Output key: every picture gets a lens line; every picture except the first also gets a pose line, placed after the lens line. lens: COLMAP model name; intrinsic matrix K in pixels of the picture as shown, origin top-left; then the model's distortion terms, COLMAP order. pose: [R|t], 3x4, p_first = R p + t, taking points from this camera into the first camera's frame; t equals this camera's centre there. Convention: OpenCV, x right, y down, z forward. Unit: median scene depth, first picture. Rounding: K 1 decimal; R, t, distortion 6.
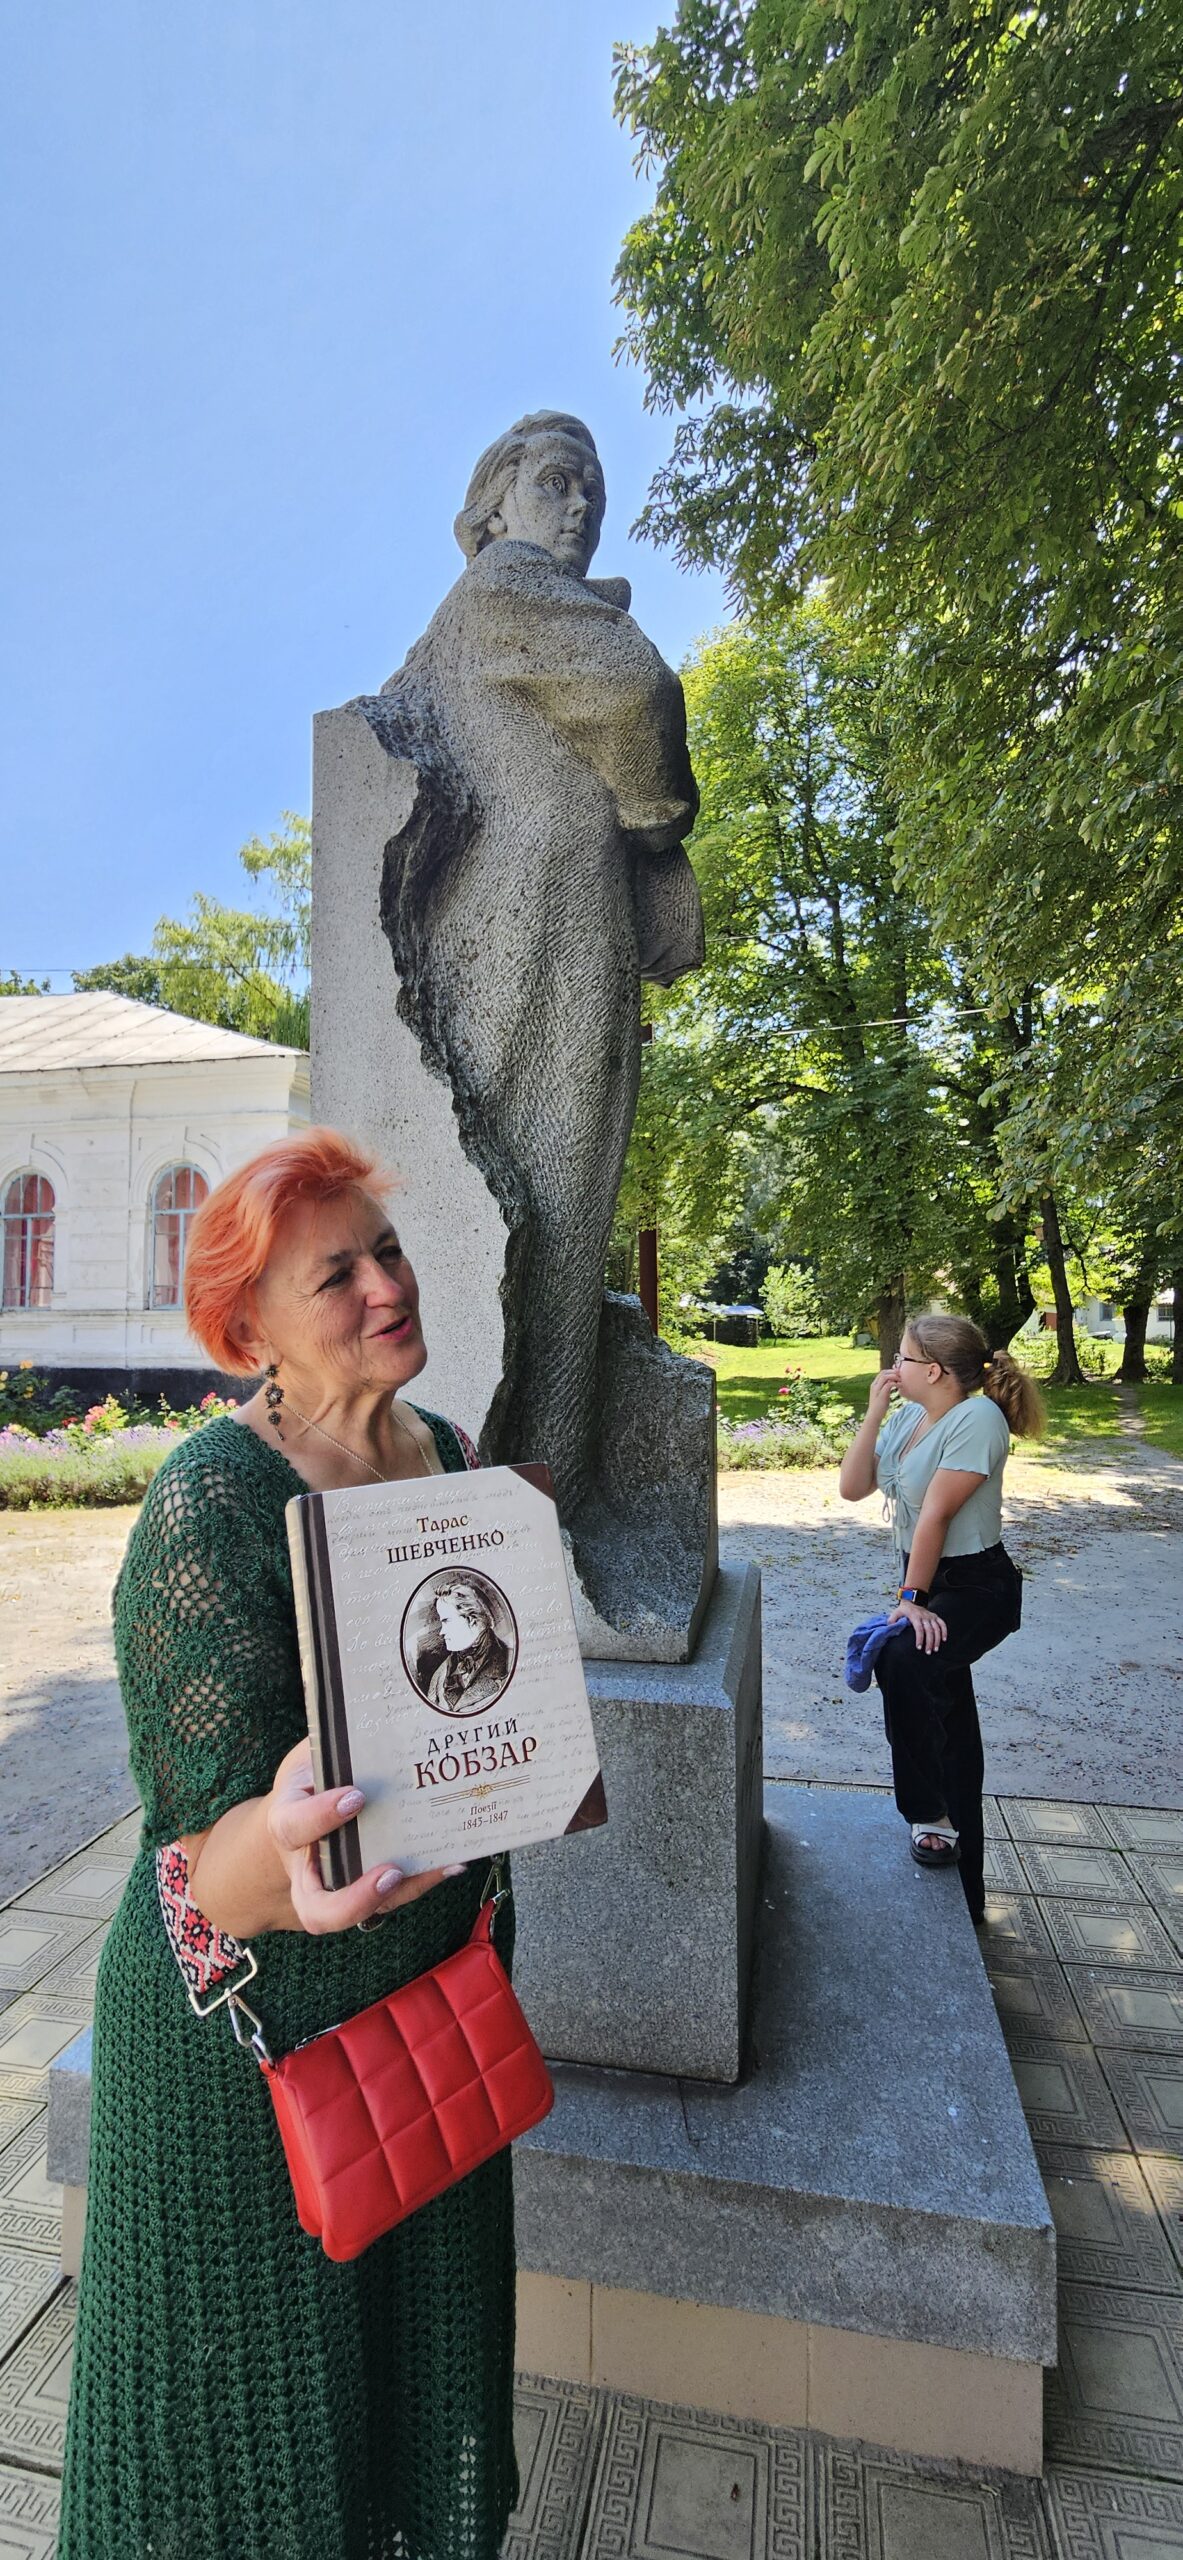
lens RADIAL K [[1127.1, 0, 591.5], [0, 1127.1, 1280.0], [0, 0, 1]] dist [0.004181, 0.000248]
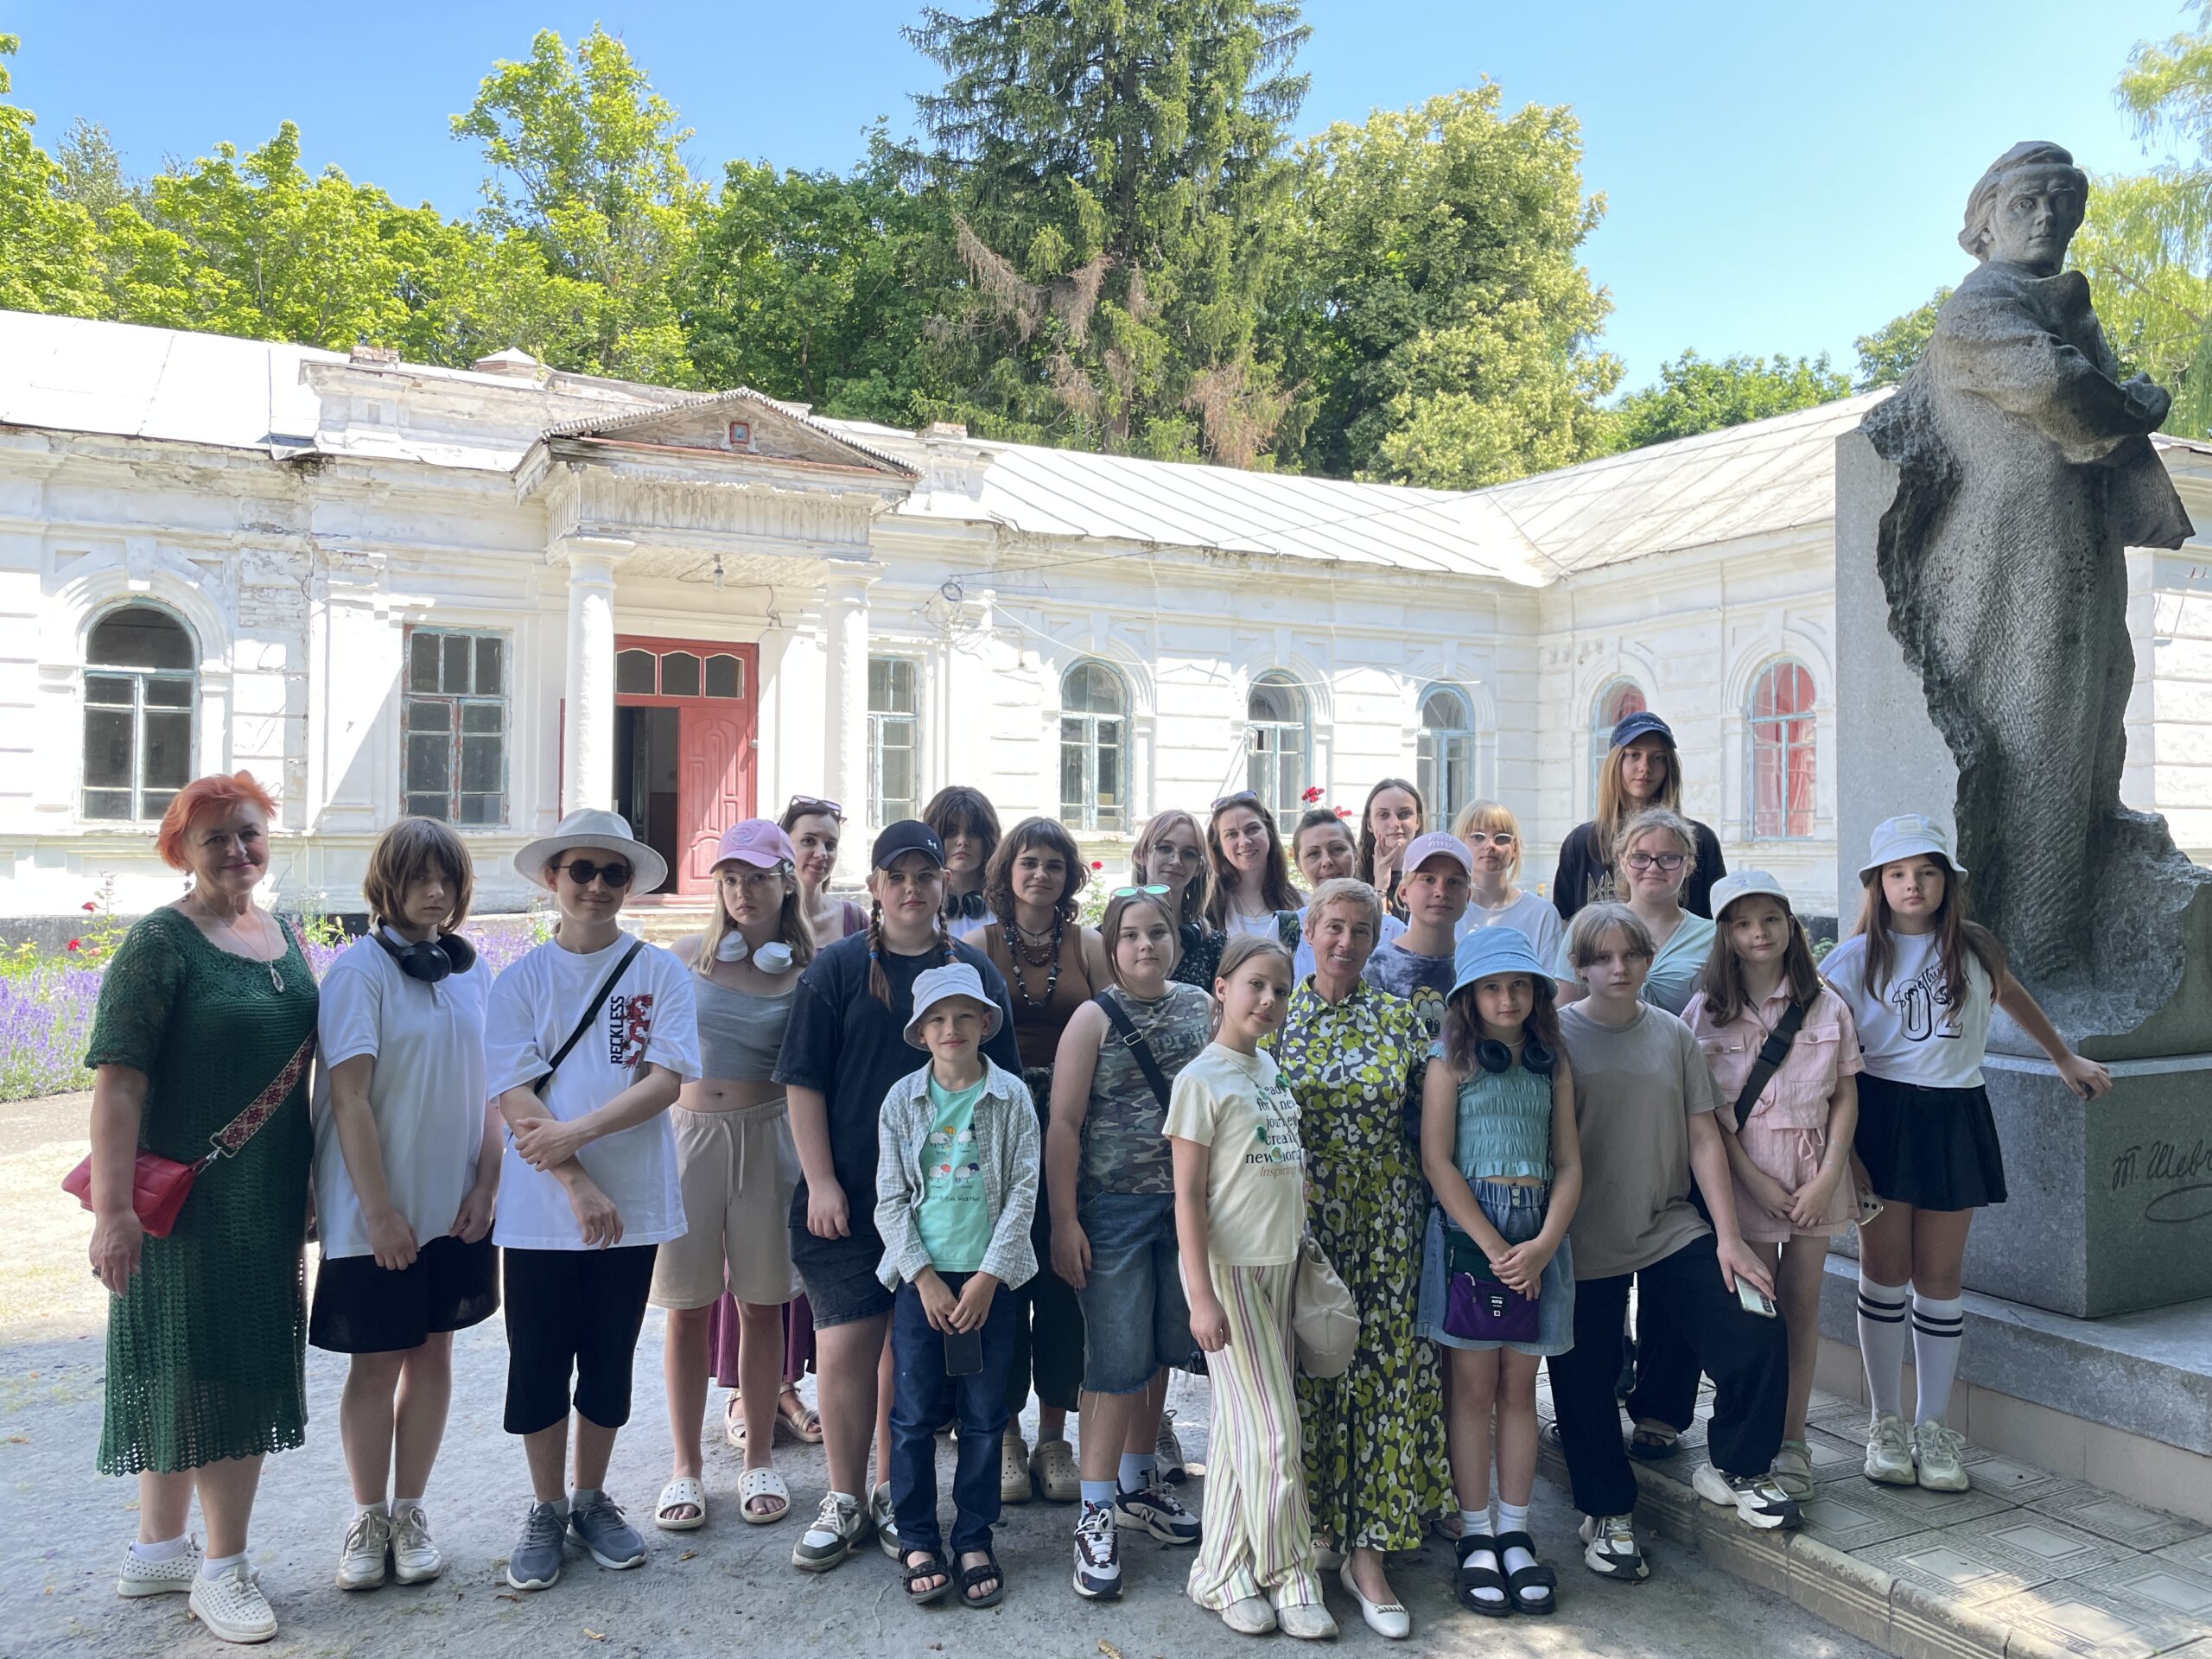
lens RADIAL K [[1673.4, 0, 1106.0], [0, 1673.4, 829.5], [0, 0, 1]] dist [0.006292, -0.066229]
pose [[0.652274, -0.009601, -0.757923, 0.804247], [0.024181, 0.999674, 0.008147, -0.010118], [0.757598, -0.023642, 0.652294, -1.217682]]
